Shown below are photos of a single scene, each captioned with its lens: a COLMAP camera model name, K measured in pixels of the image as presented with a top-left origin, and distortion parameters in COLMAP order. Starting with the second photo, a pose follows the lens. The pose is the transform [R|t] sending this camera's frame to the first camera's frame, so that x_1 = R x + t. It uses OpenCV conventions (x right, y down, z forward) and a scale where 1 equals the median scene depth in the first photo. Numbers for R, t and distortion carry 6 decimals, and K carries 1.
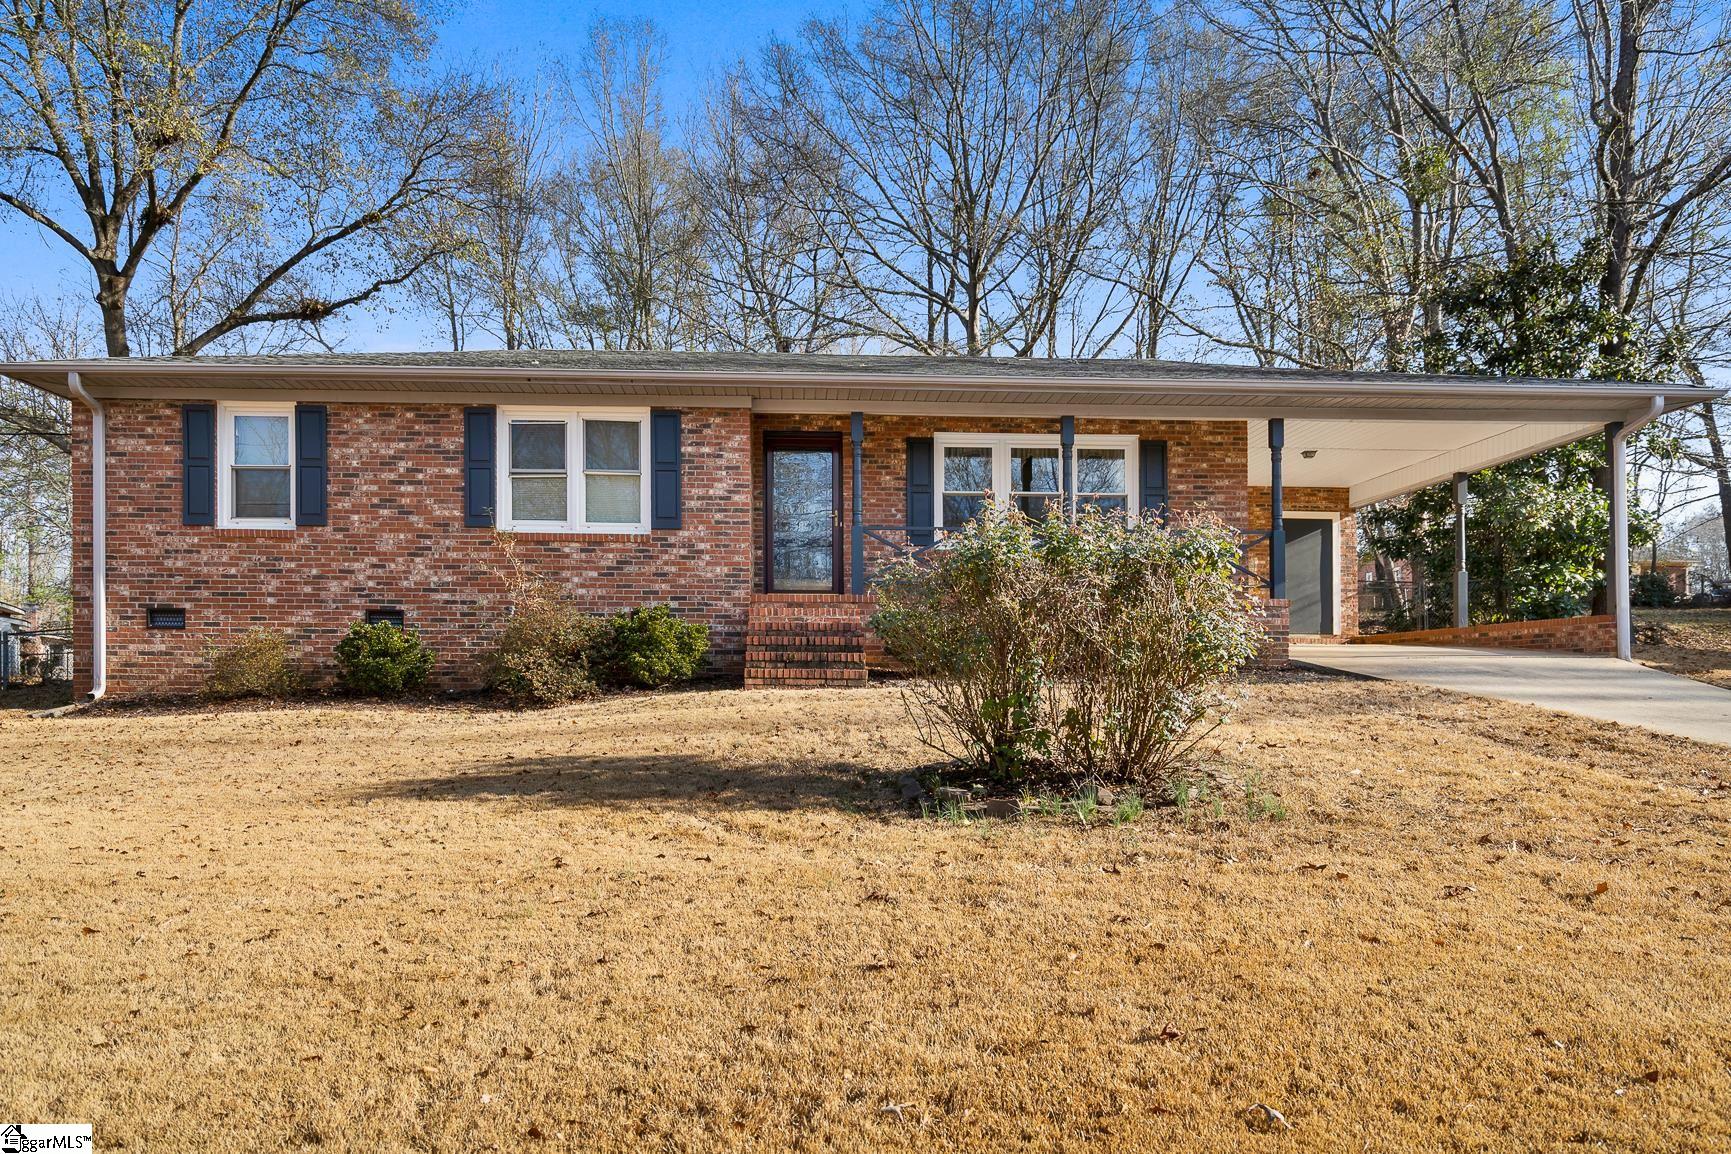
lens RADIAL K [[1057.6, 0, 865.7], [0, 1057.6, 617.5], [0, 0, 1]] dist [0.007505, 0.002346]
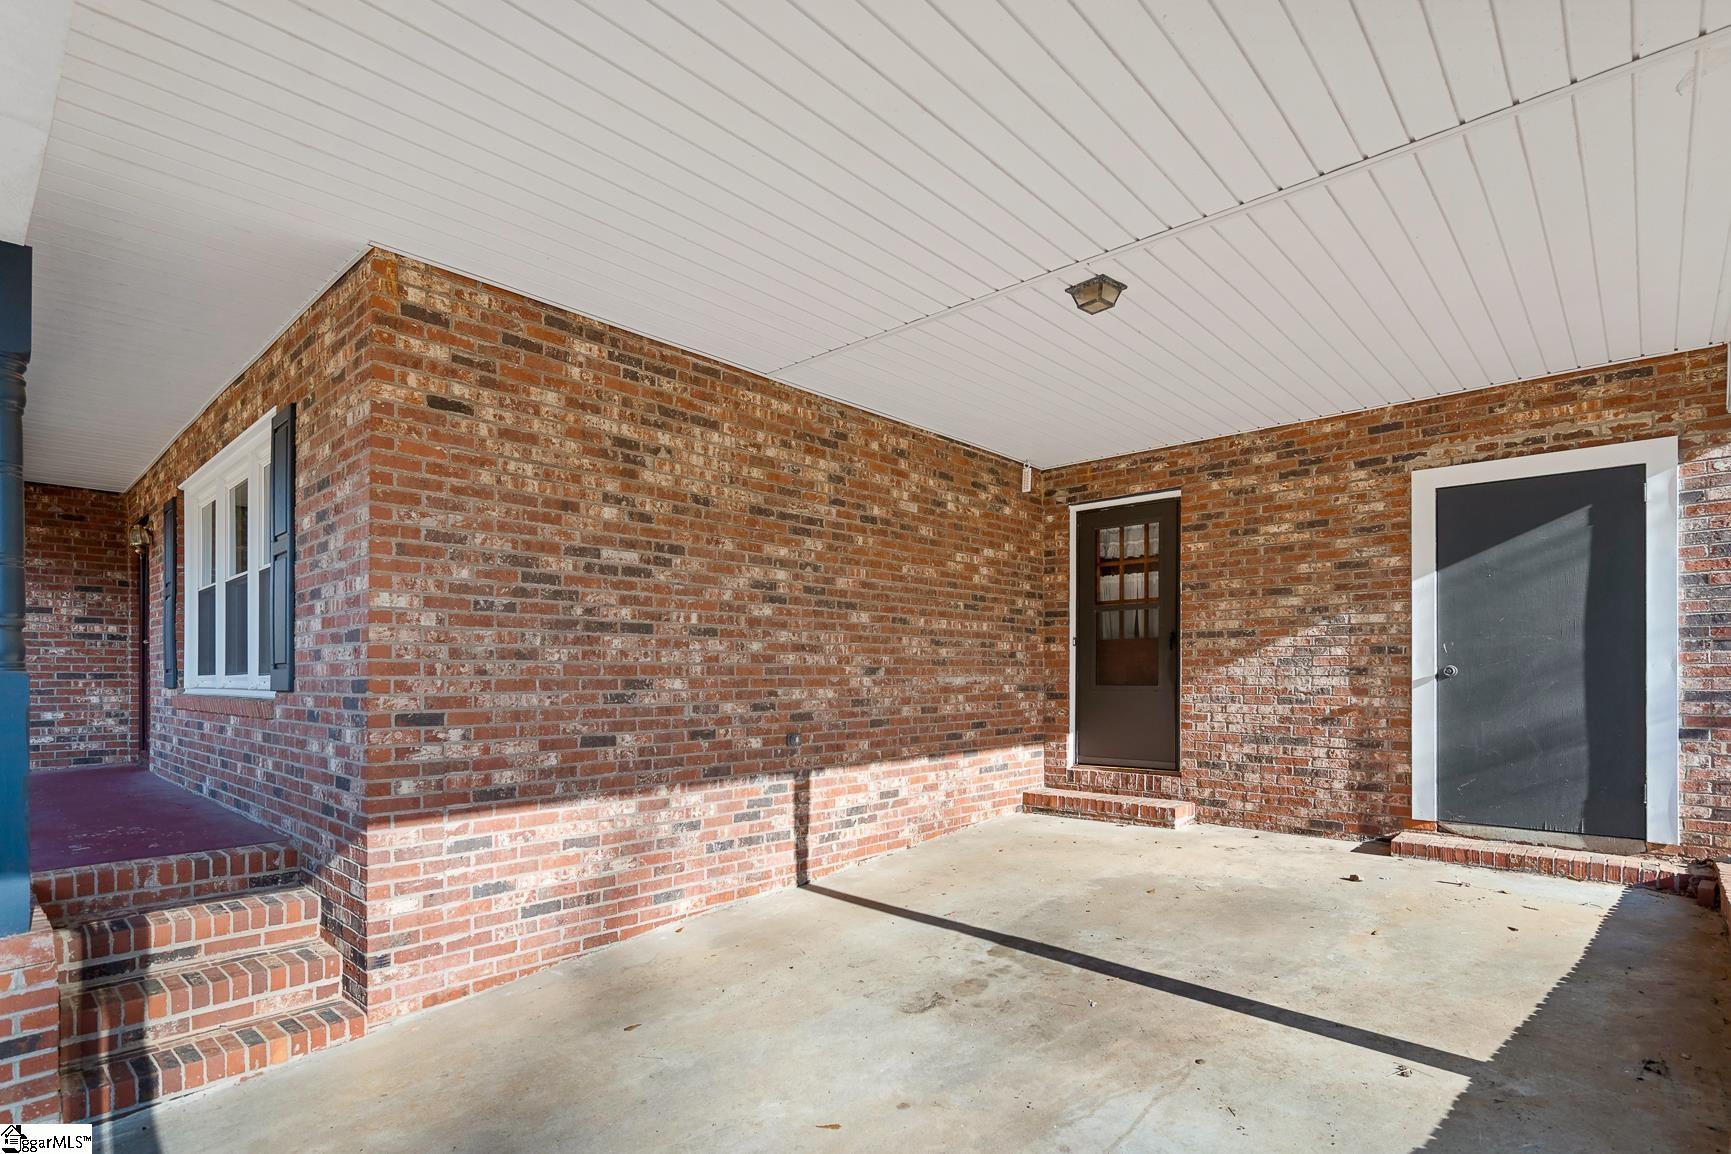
lens RADIAL K [[791.0, 0, 776.6], [0, 791.0, 678.3], [0, 0, 1]] dist [-0.002484, -0.000194]
pose [[0.737574, -0.016302, -0.675069, 0.628256], [0.050660, 0.998227, 0.031246, -0.078097], [0.673363, -0.057245, 0.737092, 1.015183]]
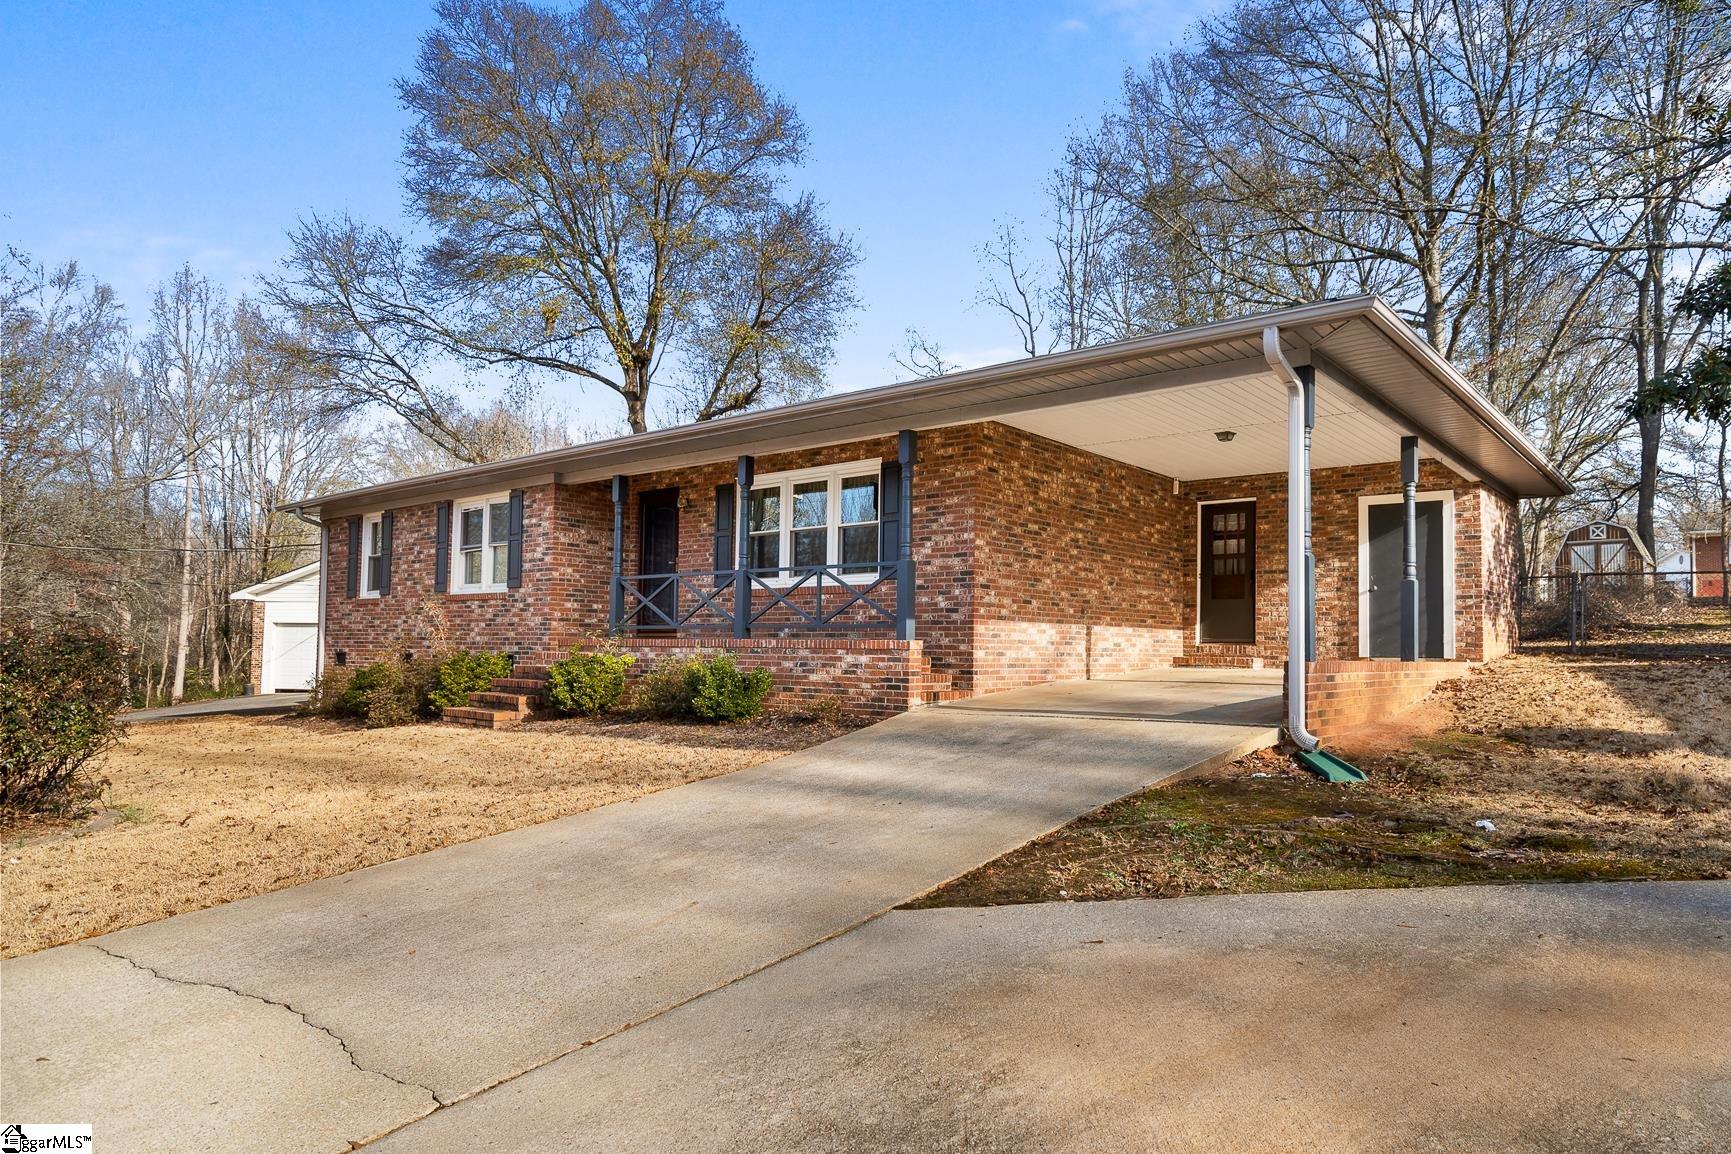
lens RADIAL K [[962.9, 0, 866.8], [0, 962.9, 610.3], [0, 0, 1]] dist [0.003322, 0.000259]
pose [[0.794022, -0.028676, -0.607212, 0.811839], [0.028666, 0.999542, -0.009719, -0.033361], [0.607212, -0.009689, 0.794481, 0.346576]]
